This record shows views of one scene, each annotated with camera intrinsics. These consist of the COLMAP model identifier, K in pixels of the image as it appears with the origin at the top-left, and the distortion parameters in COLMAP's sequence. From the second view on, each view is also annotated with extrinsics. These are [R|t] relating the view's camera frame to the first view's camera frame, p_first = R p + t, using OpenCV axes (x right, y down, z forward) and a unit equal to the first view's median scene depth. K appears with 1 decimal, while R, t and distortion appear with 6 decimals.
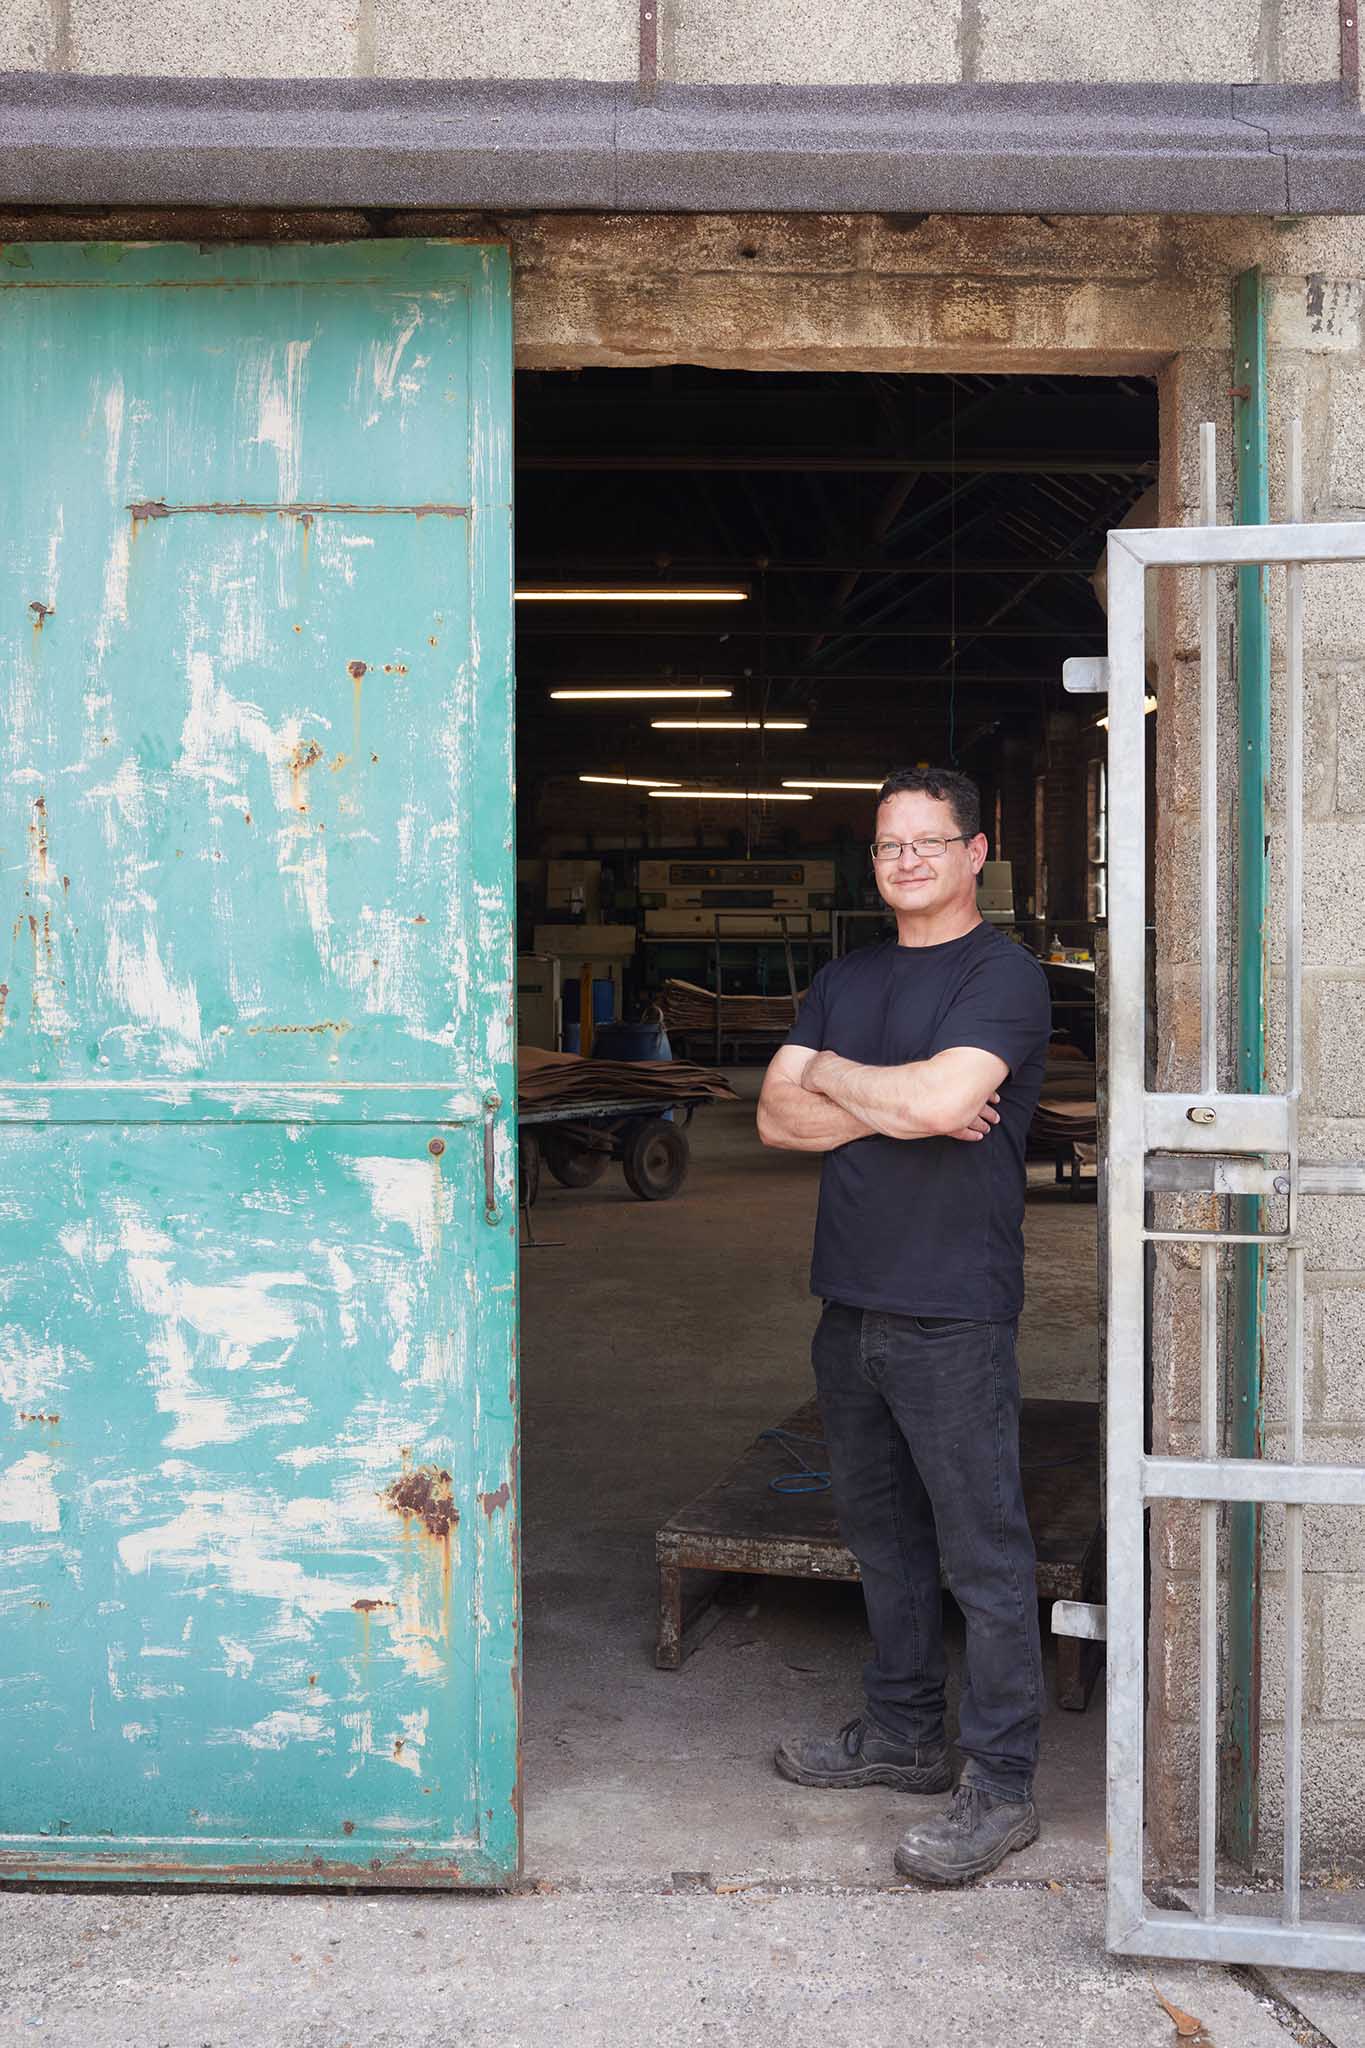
lens RADIAL K [[2424.6, 0, 678.6], [0, 2424.6, 1022.2], [0, 0, 1]] dist [-0.033281, 0.000000]
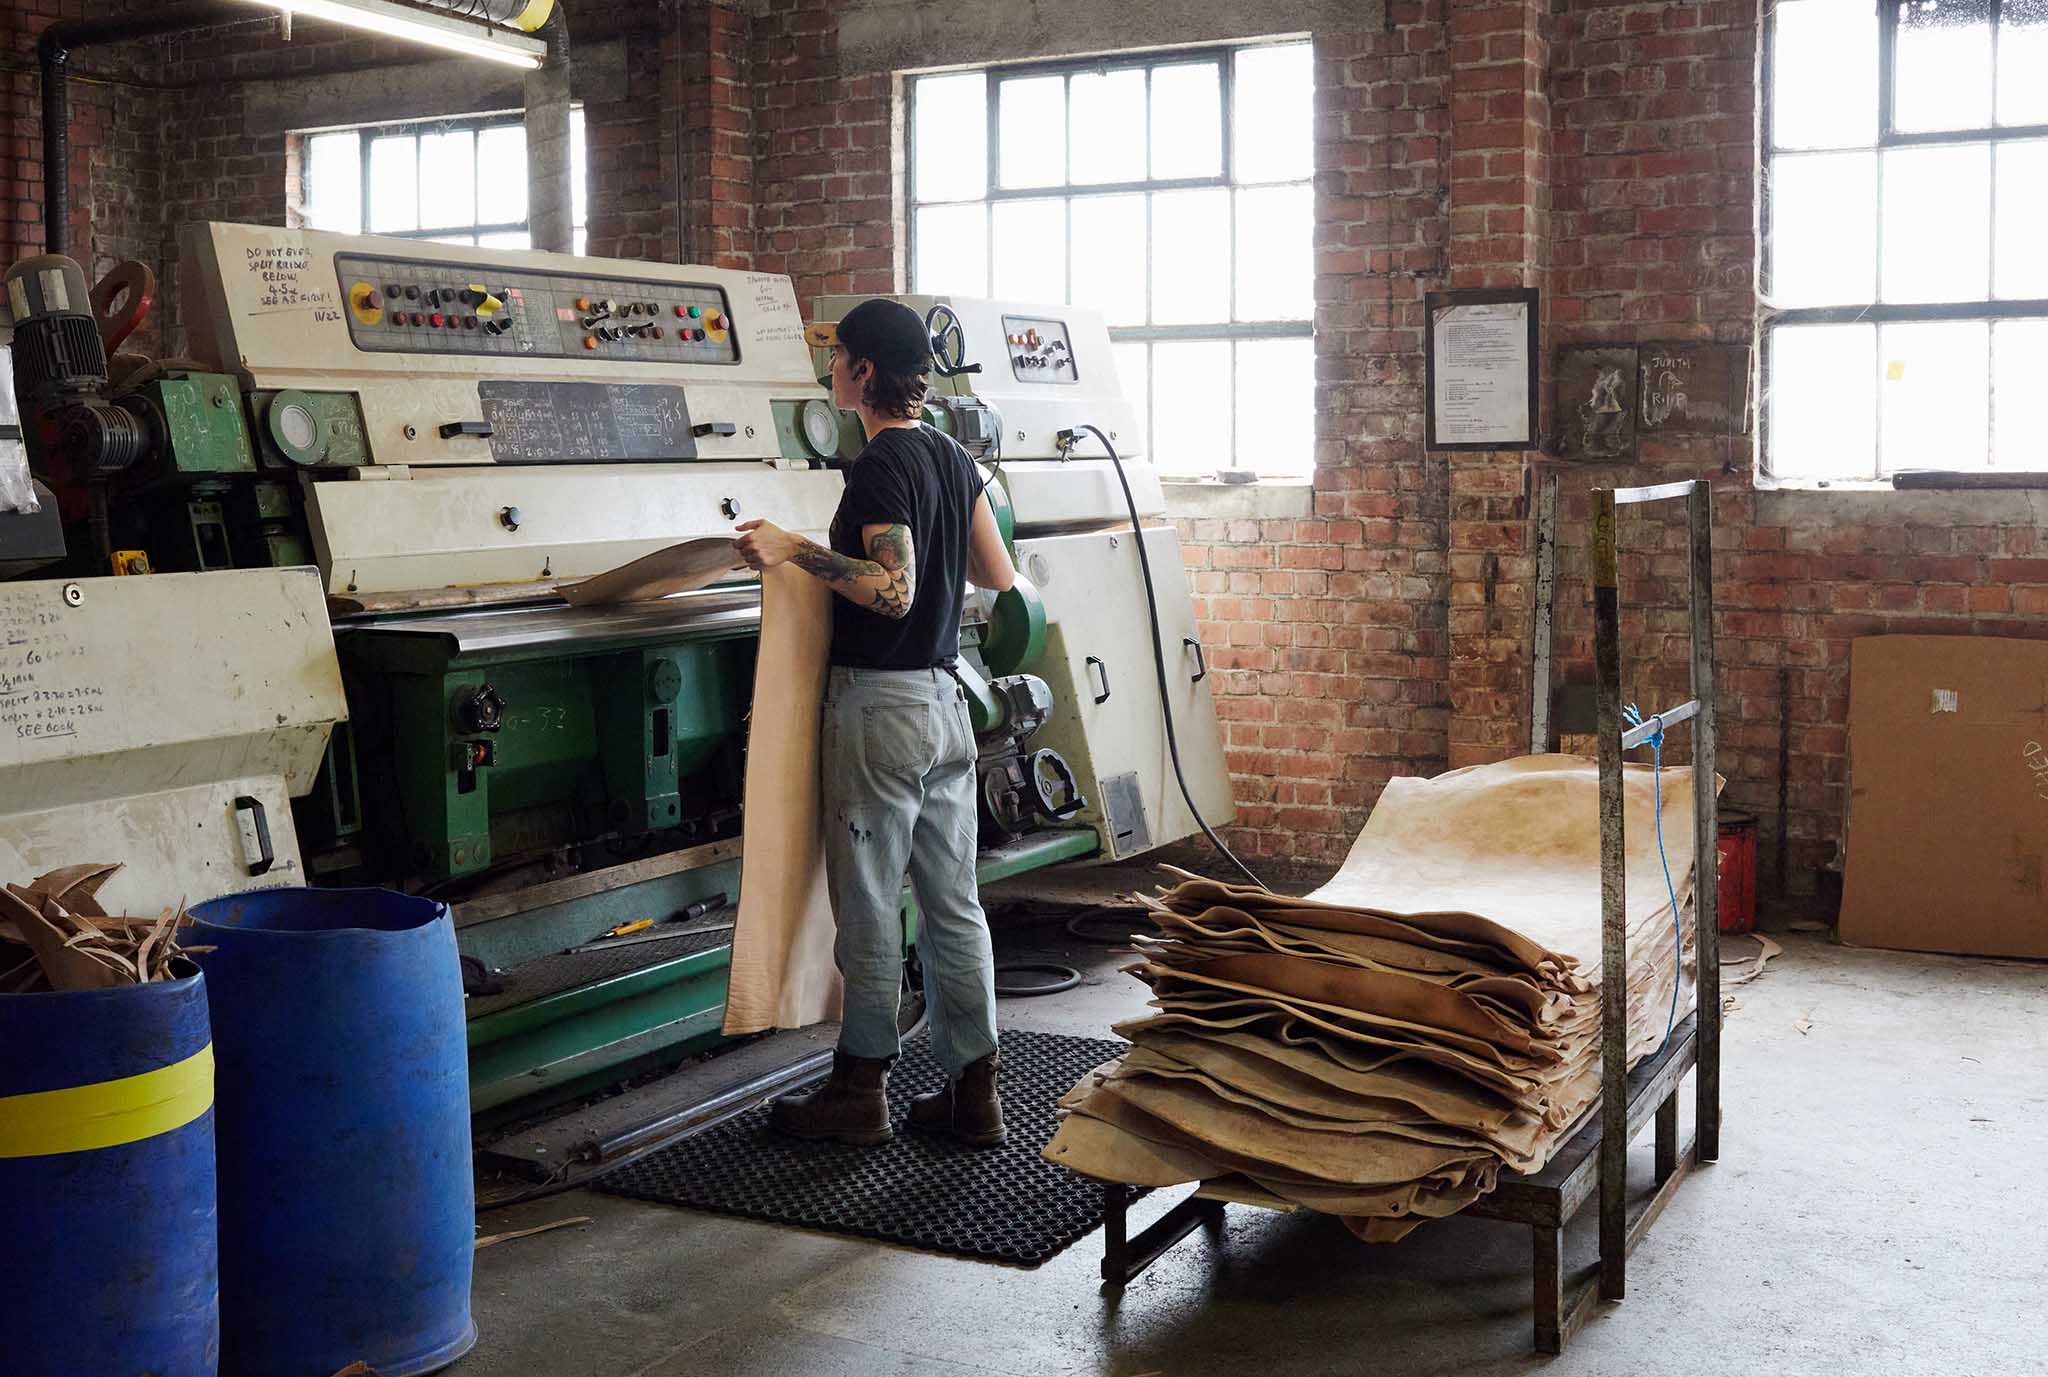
lens RADIAL K [[2424.6, 0, 1021.9], [0, 2424.6, 687.5], [0, 0, 1]] dist [-0.033281, 0.000000]
pose [[0.476145, -0.091144, 0.874630, -0.153691], [0.051788, 0.995794, 0.075577, -0.041594], [-0.877840, 0.009310, 0.478863, 0.862546]]
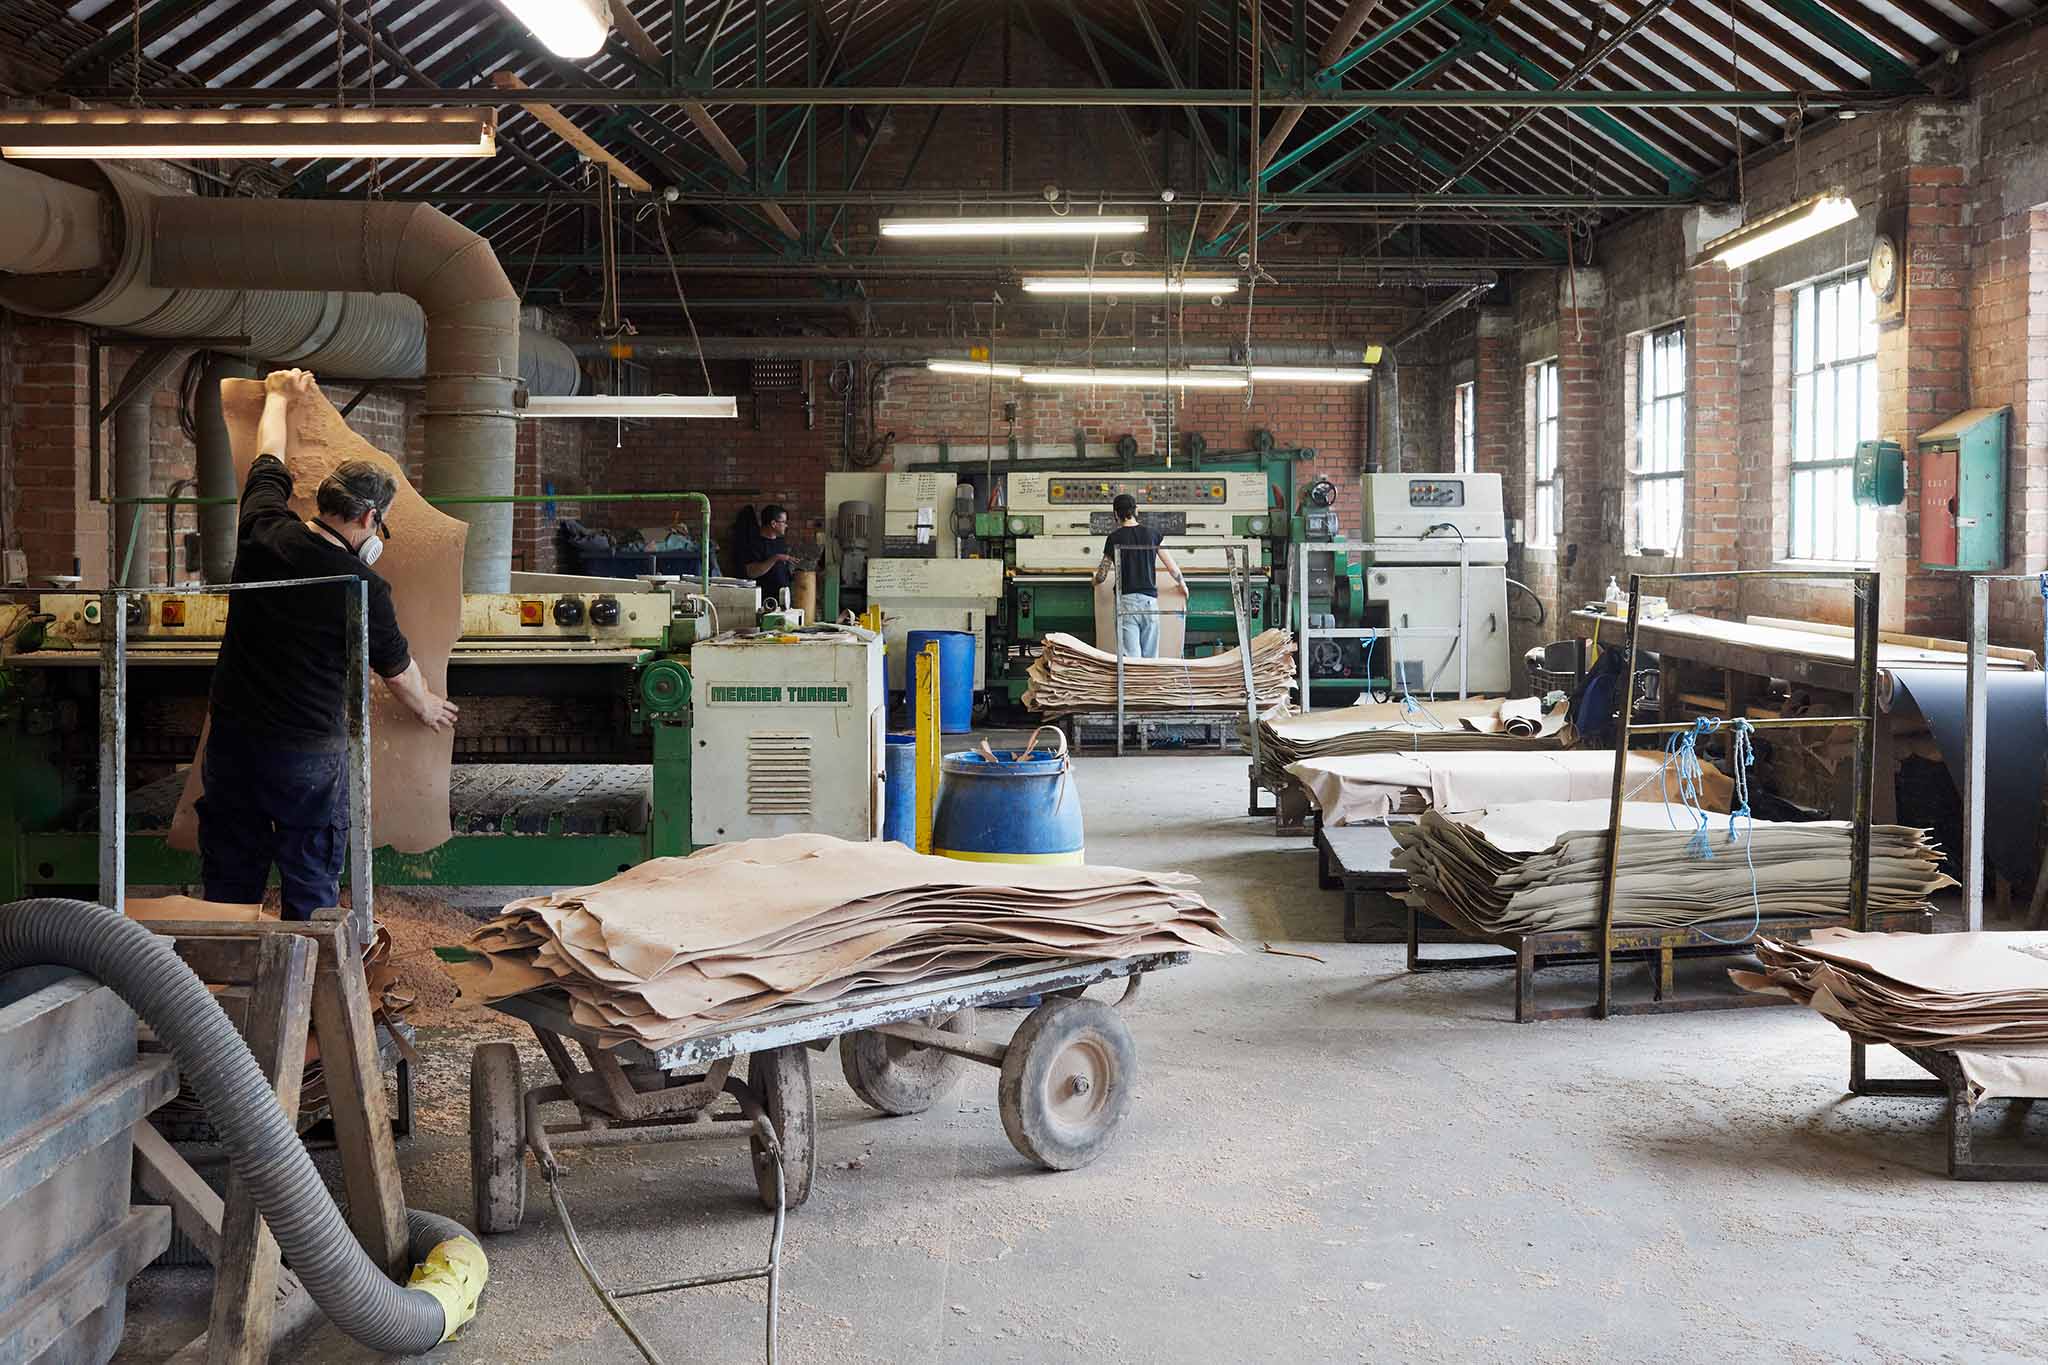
lens RADIAL K [[2424.6, 0, 1028.9], [0, 2424.6, 678.6], [0, 0, 1]] dist [-0.033281, 0.000000]
pose [[0.999994, -0.001109, -0.003411, -0.007203], [0.001159, 0.999892, 0.014651, -0.013834], [0.003394, -0.014655, 0.999887, 0.248484]]
